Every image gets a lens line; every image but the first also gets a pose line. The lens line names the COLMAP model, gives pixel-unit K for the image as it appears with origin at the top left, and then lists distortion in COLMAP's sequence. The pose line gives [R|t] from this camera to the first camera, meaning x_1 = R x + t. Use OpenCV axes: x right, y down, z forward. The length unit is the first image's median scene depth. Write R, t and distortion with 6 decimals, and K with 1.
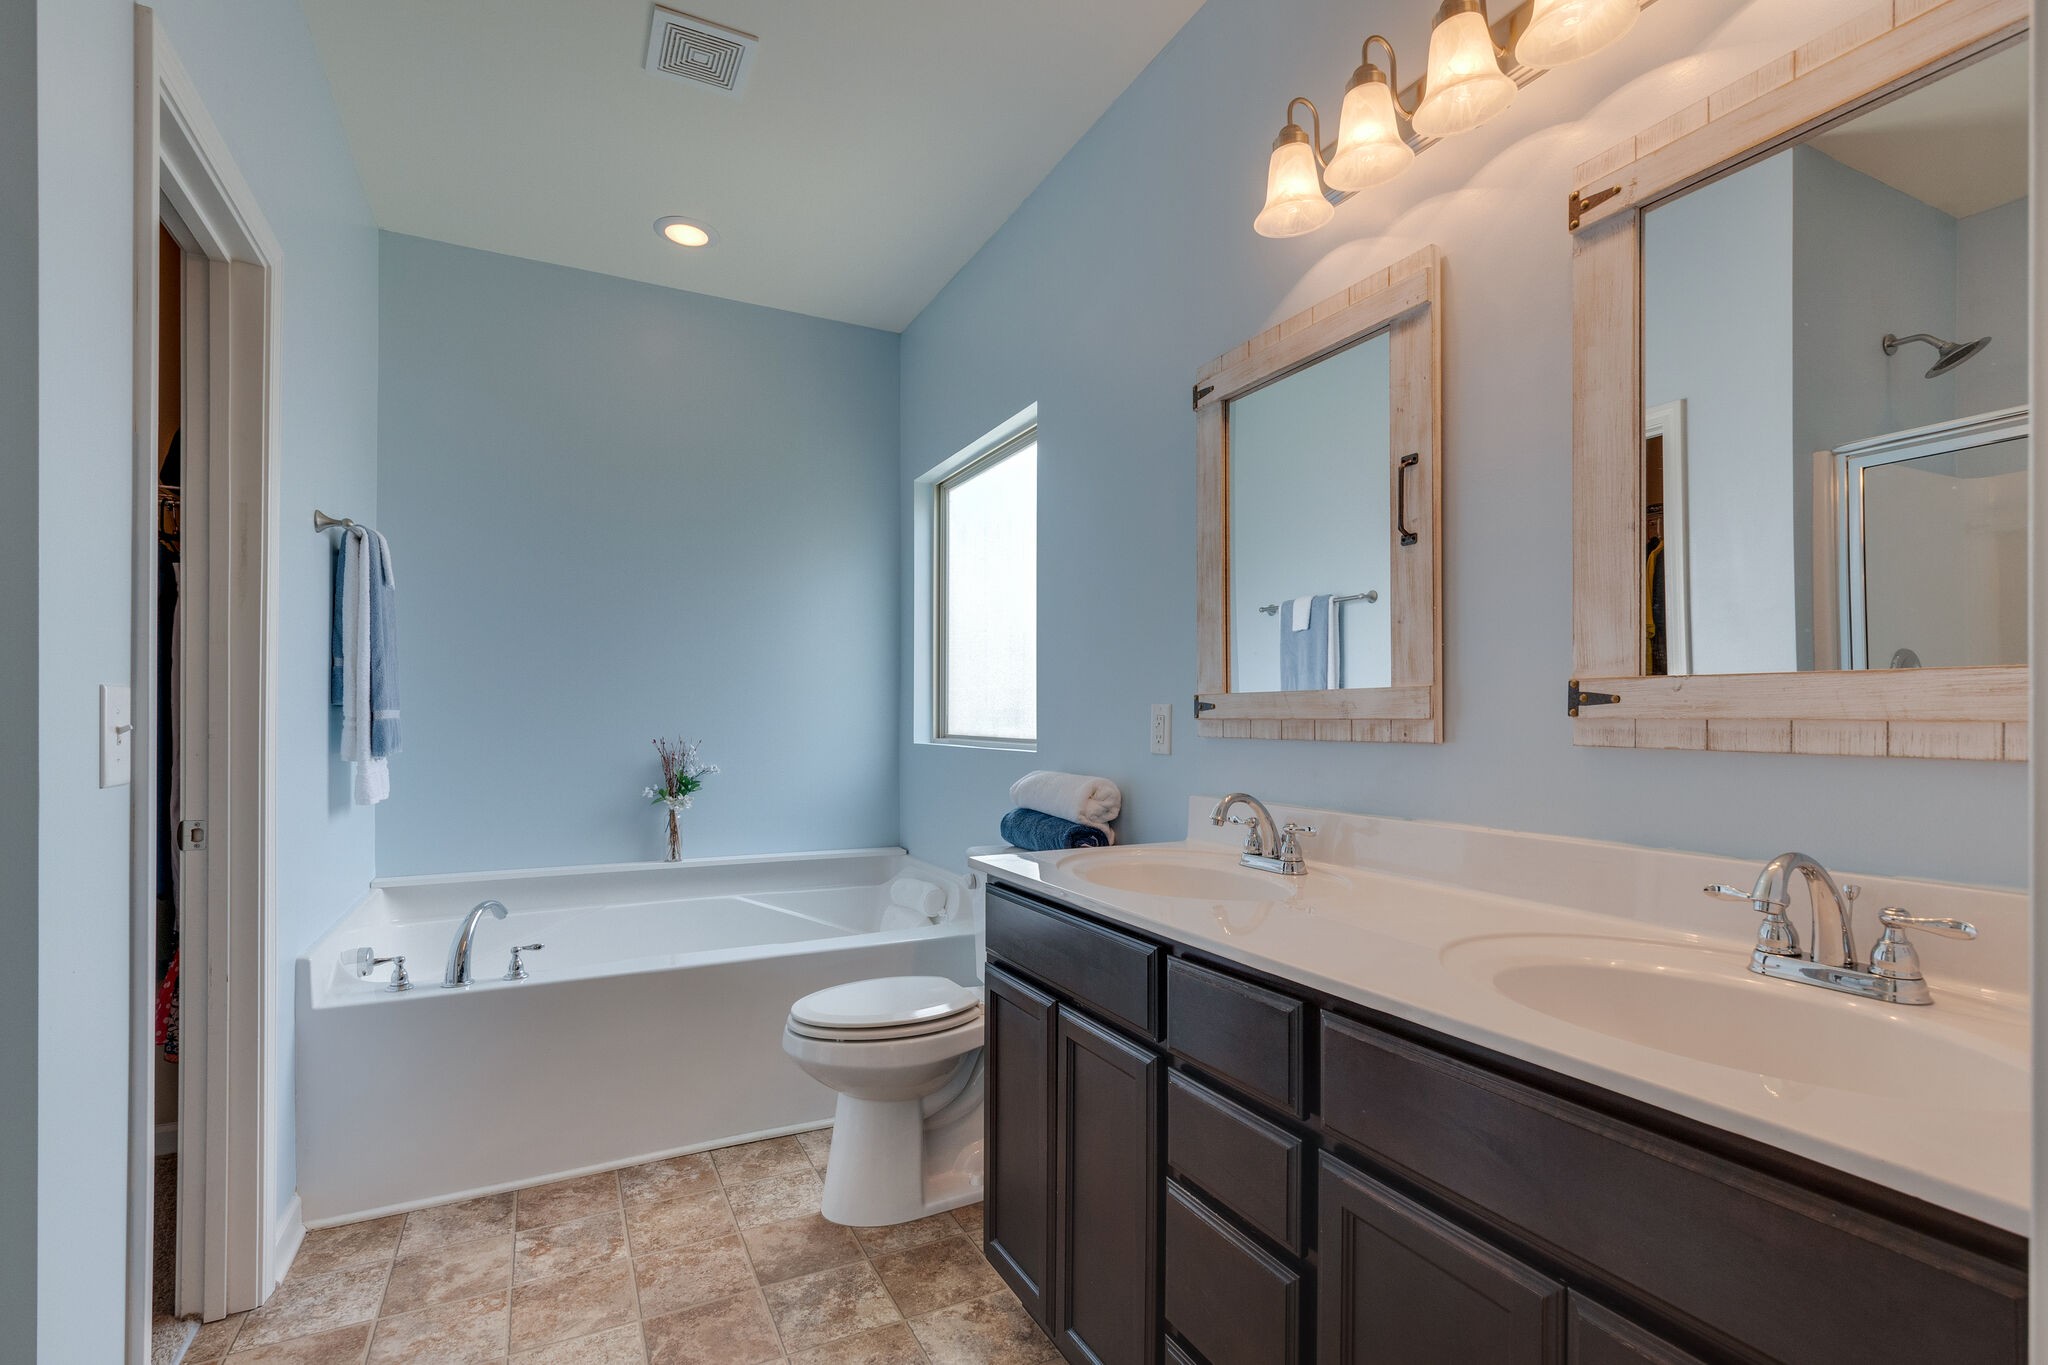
lens RADIAL K [[932.6, 0, 997.1], [0, 932.6, 707.3], [0, 0, 1]] dist [0.000602, -0.000883]
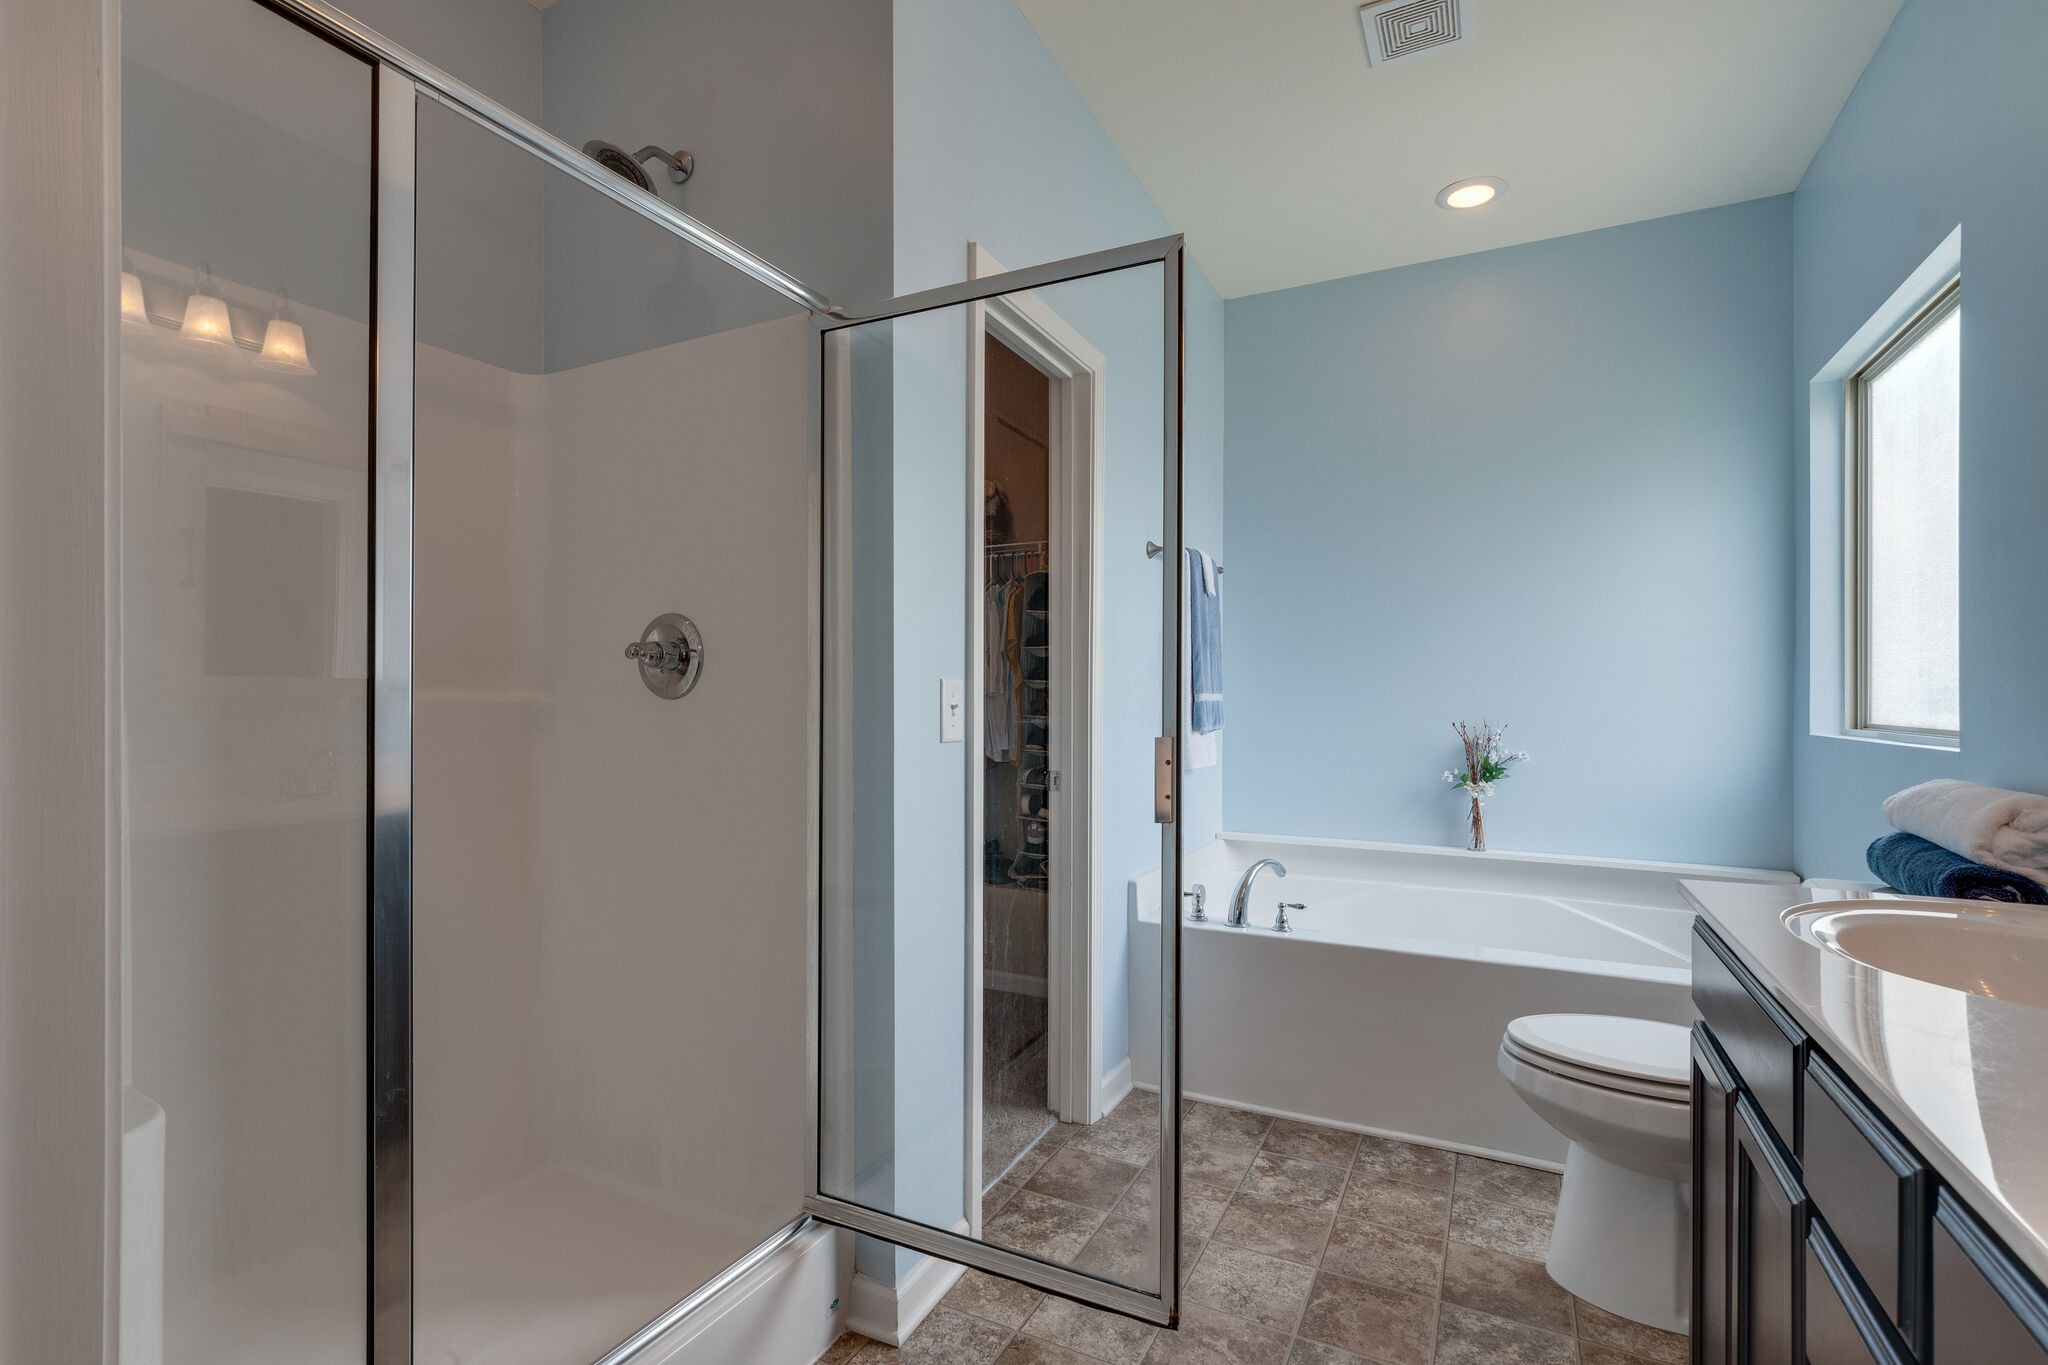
lens RADIAL K [[932.6, 0, 1019.8], [0, 932.6, 688.6], [0, 0, 1]] dist [0.000602, -0.000883]
pose [[0.591682, -0.010044, -0.806109, 0.232303], [0.007764, 0.999947, -0.006760, 0.002765], [0.806134, -0.002259, 0.591728, 0.085273]]
